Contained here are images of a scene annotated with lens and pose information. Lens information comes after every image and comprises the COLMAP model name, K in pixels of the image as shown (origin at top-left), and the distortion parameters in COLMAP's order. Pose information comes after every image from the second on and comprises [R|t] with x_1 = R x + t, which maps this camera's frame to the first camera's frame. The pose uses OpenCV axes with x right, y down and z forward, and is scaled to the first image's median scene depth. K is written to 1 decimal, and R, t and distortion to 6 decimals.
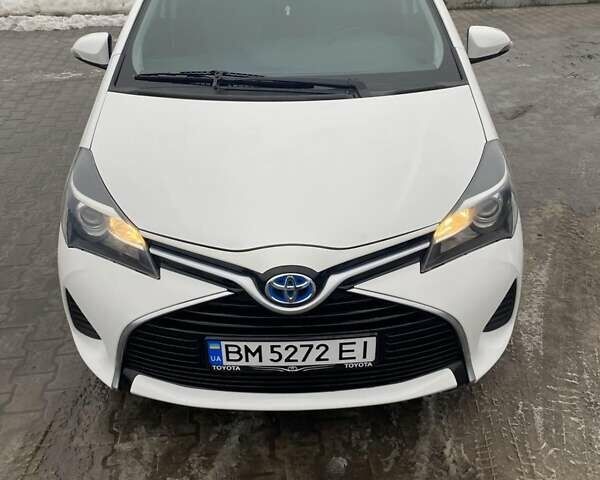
lens RADIAL K [[623.3, 0, 300.0], [0, 623.3, 240.0], [0, 0, 1]] dist [-0.012412, -0.004586]
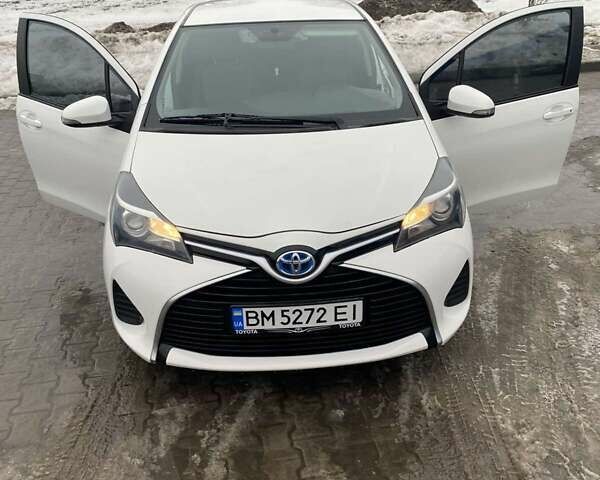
lens RADIAL K [[623.3, 0, 300.0], [0, 623.3, 240.0], [0, 0, 1]] dist [-0.012412, -0.004586]
pose [[0.998436, -0.033806, 0.044532, -0.054508], [0.039145, 0.991376, -0.125067, 0.167691], [-0.039920, 0.126615, 0.991148, -0.262206]]
